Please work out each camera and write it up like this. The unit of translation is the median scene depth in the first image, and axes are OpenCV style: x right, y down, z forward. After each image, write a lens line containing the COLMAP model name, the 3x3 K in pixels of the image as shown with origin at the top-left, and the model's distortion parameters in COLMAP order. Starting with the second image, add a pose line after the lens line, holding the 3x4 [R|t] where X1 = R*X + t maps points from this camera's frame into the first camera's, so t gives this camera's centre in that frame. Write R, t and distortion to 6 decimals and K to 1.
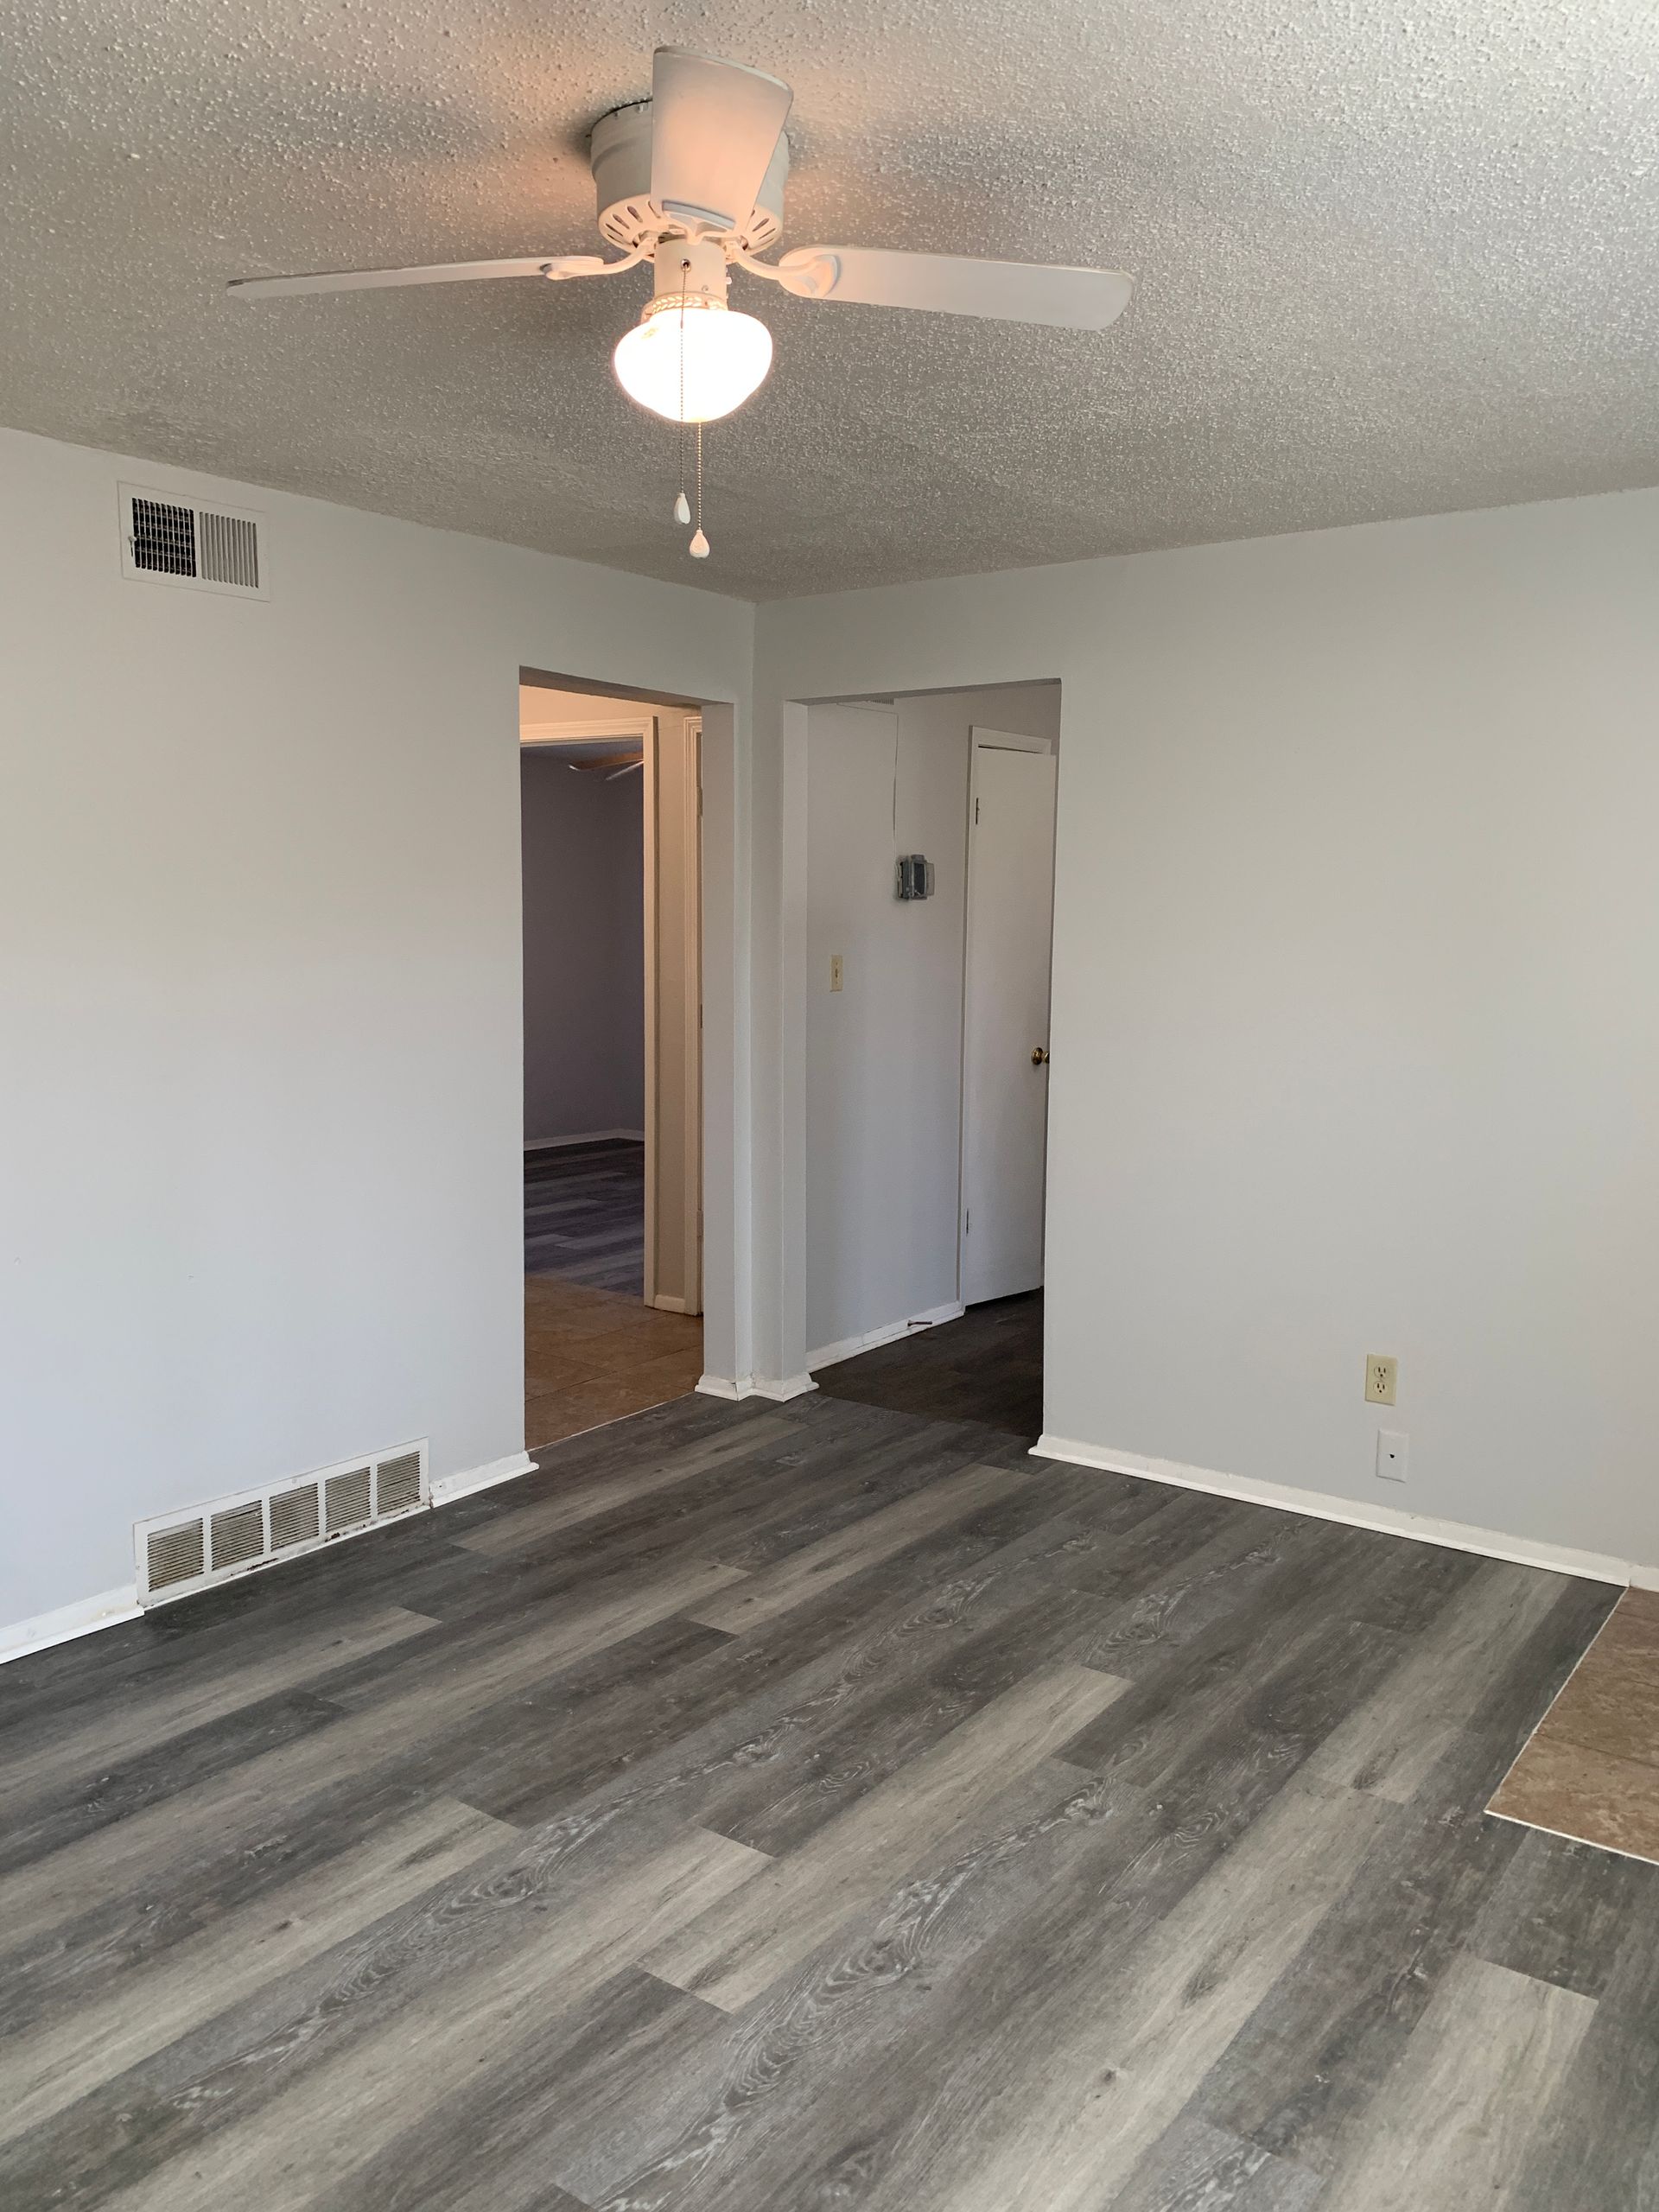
lens RADIAL K [[1702.5, 0, 809.7], [0, 1702.5, 1111.6], [0, 0, 1]] dist [0.023961, -0.026835]
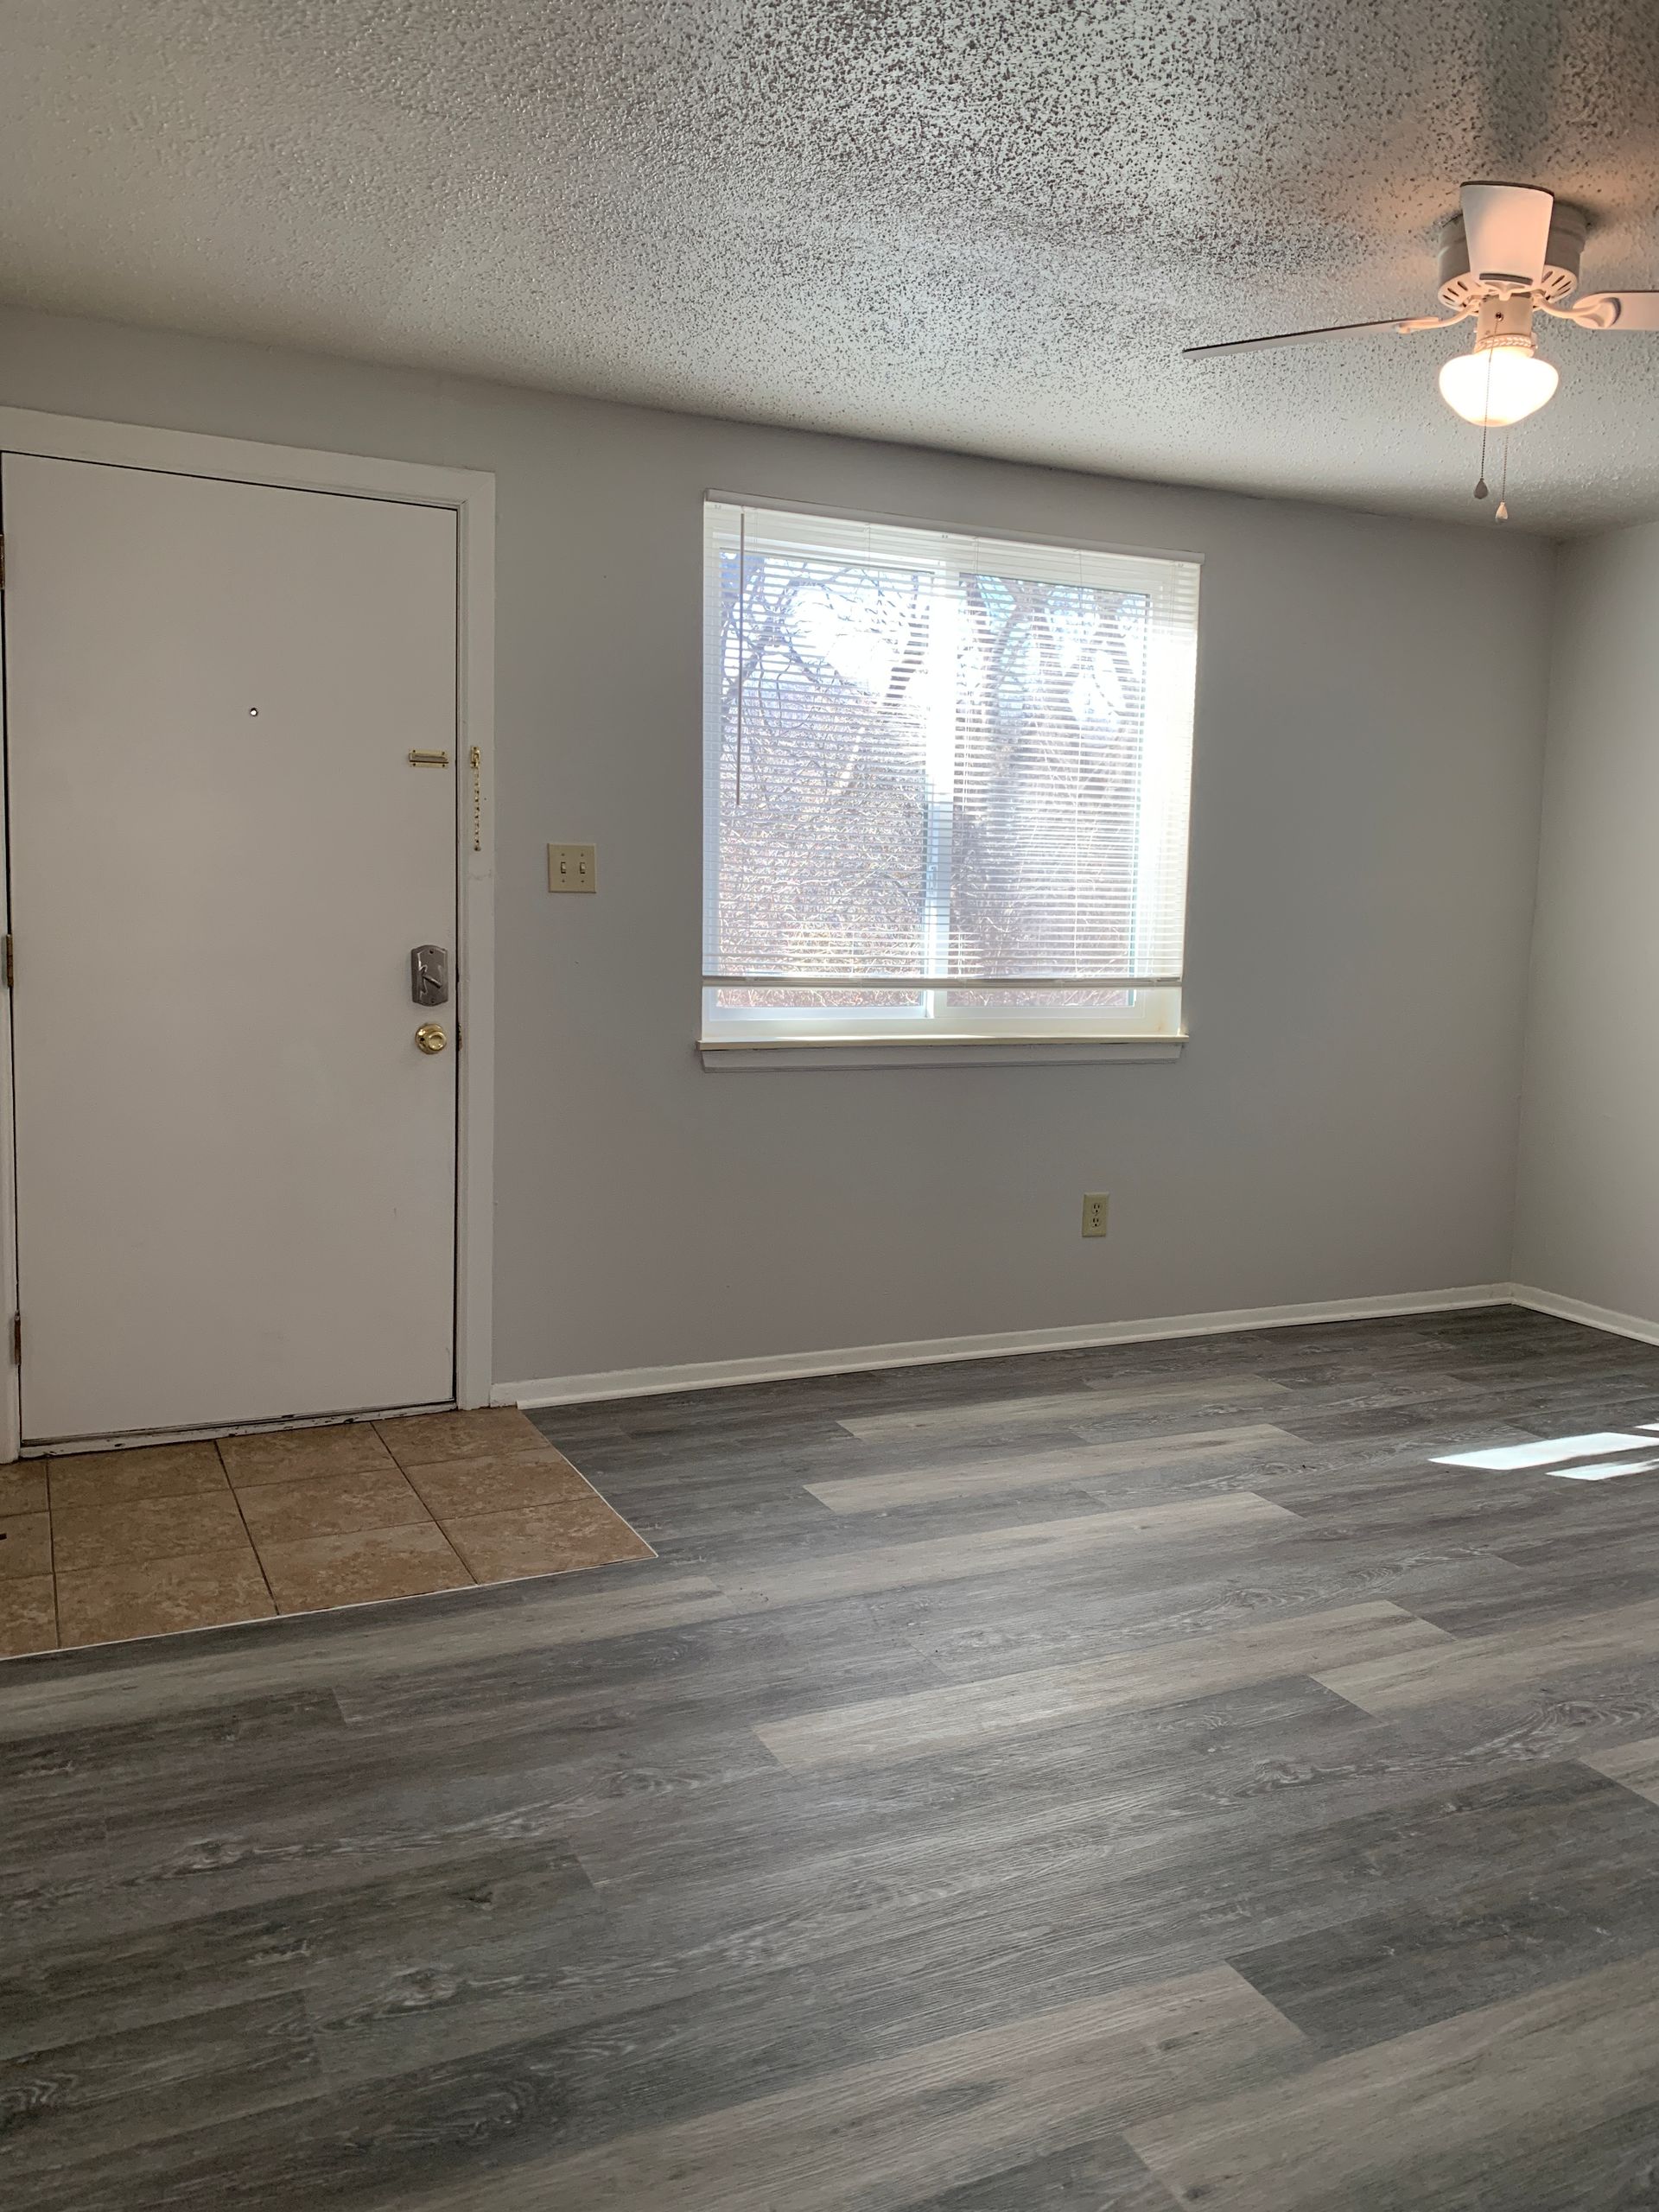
lens RADIAL K [[1702.5, 0, 809.7], [0, 1702.5, 1111.6], [0, 0, 1]] dist [0.023961, -0.026835]
pose [[-0.874910, -0.084957, 0.476776, -0.203845], [0.027847, 0.974038, 0.224665, -0.127687], [-0.483484, 0.209838, -0.849830, 1.802163]]
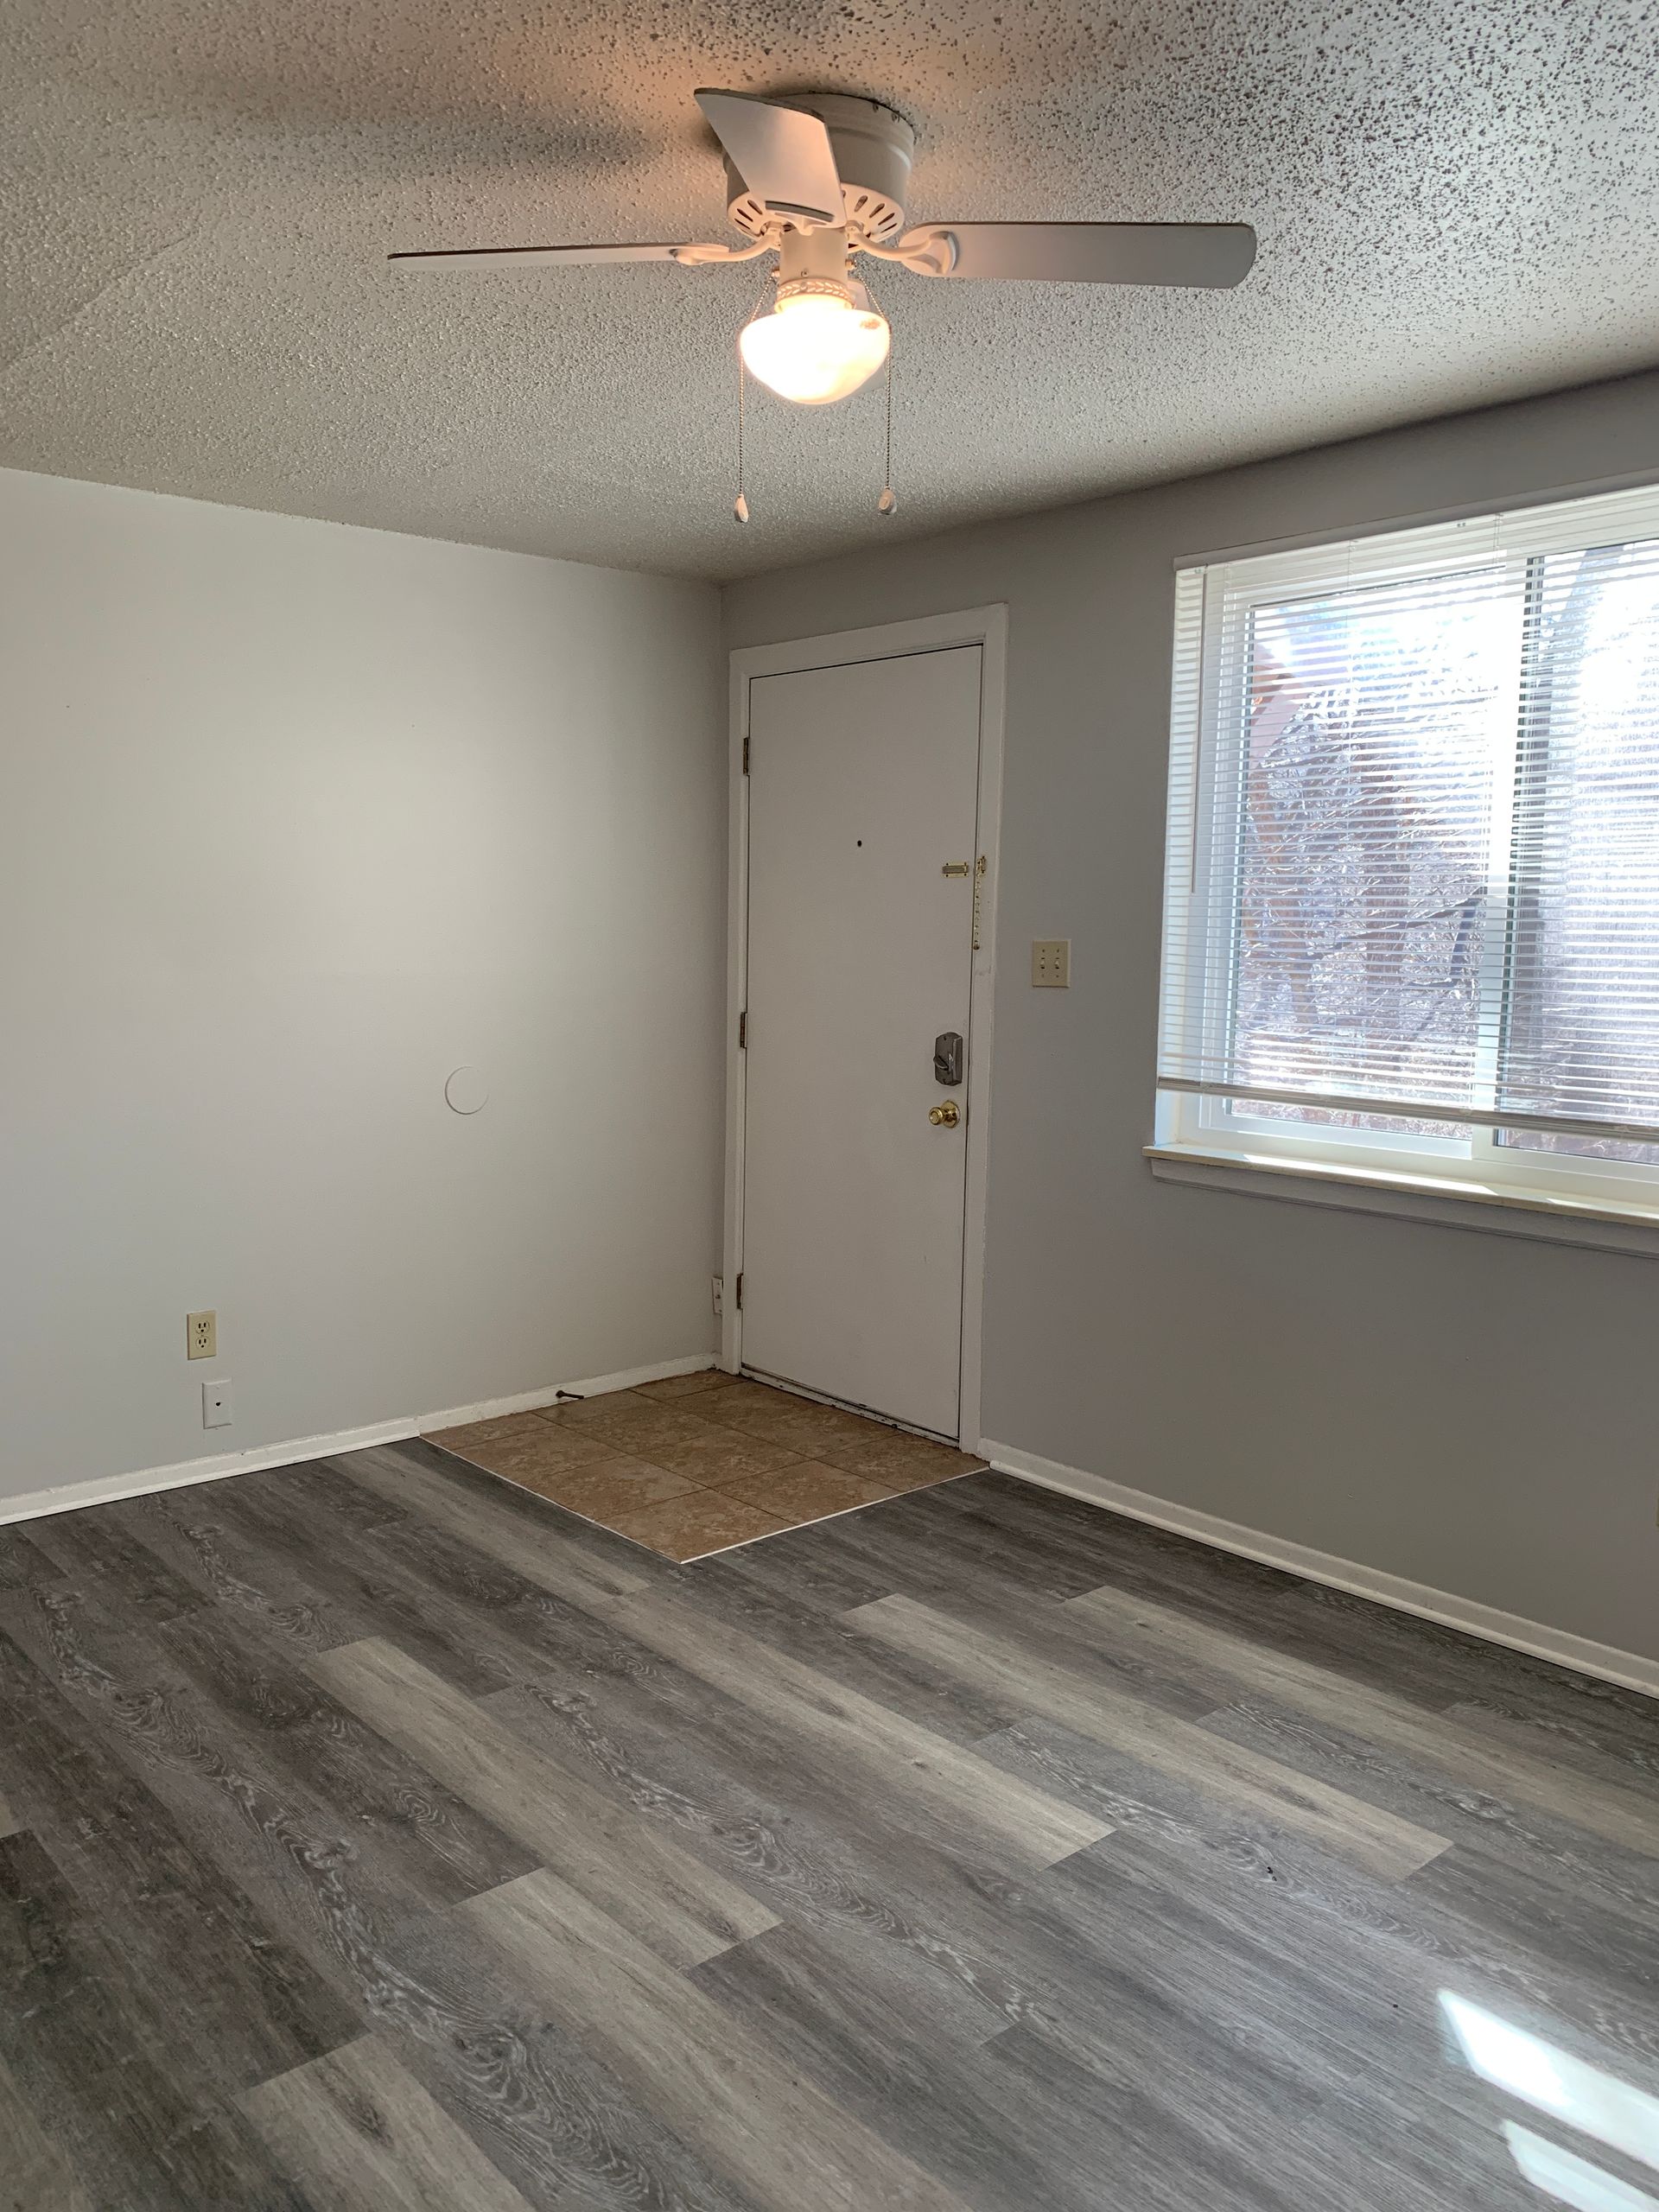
lens RADIAL K [[1695.3, 0, 803.8], [0, 1695.3, 1124.6], [0, 0, 1]] dist [0.020127, -0.011609]
pose [[0.229890, -0.131329, 0.964315, -0.785640], [0.108610, 0.988126, 0.108680, -0.058205], [-0.967137, 0.079750, 0.241424, 0.548021]]
